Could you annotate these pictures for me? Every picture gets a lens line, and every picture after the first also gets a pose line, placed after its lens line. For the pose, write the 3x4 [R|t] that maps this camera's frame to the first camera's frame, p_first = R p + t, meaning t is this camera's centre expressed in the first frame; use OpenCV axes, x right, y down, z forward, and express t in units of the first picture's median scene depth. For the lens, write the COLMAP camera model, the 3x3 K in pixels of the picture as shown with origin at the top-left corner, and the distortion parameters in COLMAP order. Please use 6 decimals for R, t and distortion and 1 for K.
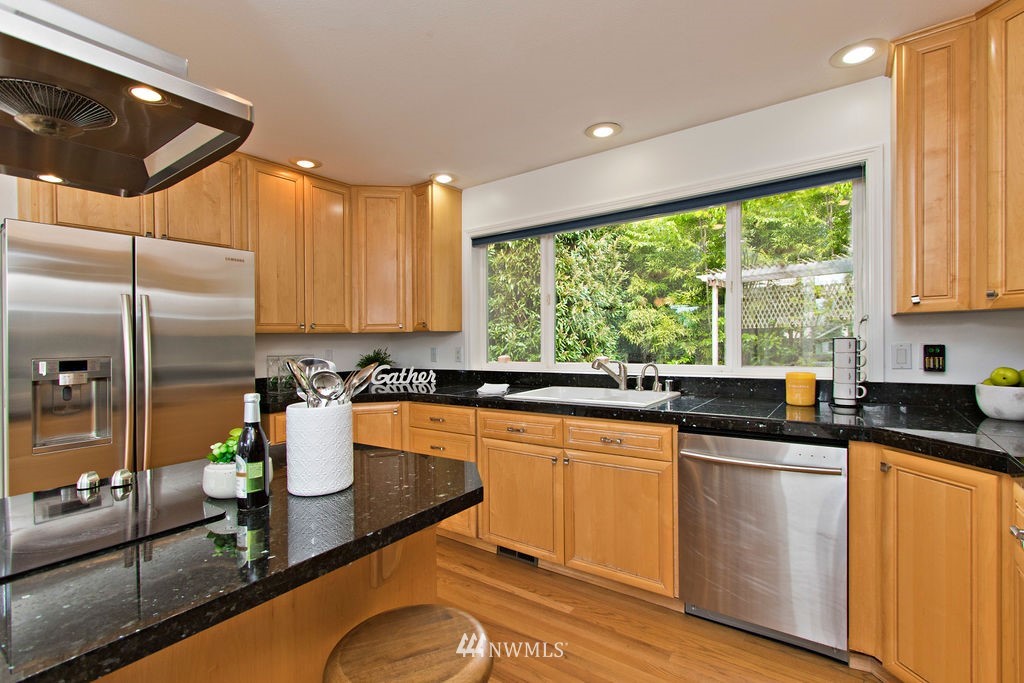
lens RADIAL K [[472.5, 0, 508.6], [0, 472.5, 341.5], [0, 0, 1]] dist [-0.000249, 0.001940]
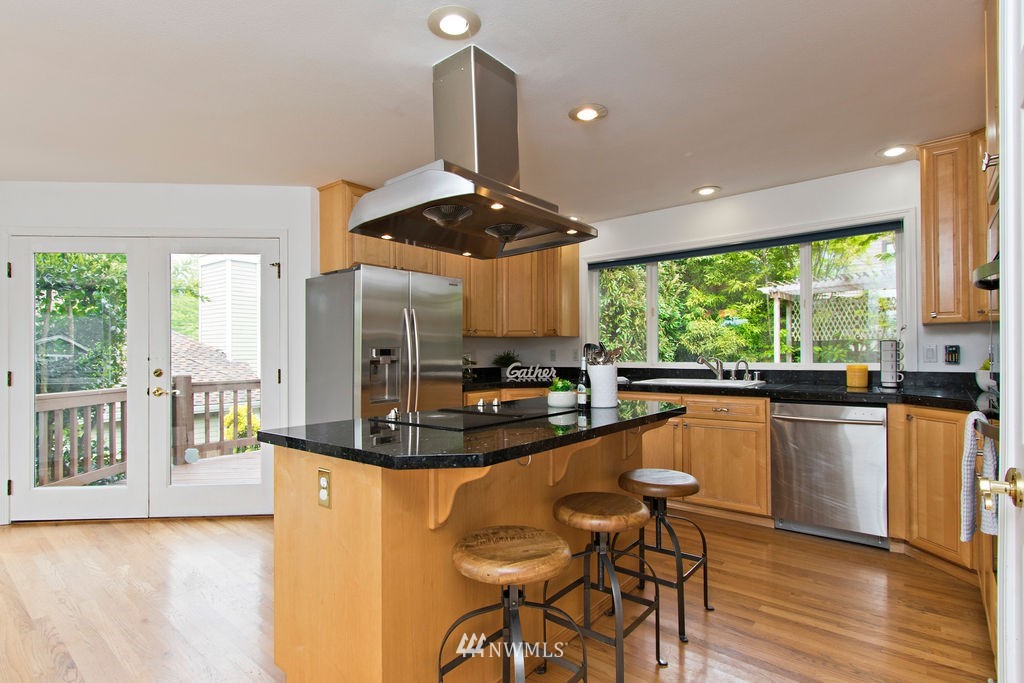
lens RADIAL K [[515.0, 0, 493.9], [0, 515.0, 338.8], [0, 0, 1]] dist [0.005436, -0.001810]
pose [[0.996948, 0.009343, -0.077506, -0.283304], [-0.011790, 0.999444, -0.031178, 0.038277], [0.077172, 0.031996, 0.996504, -0.509500]]
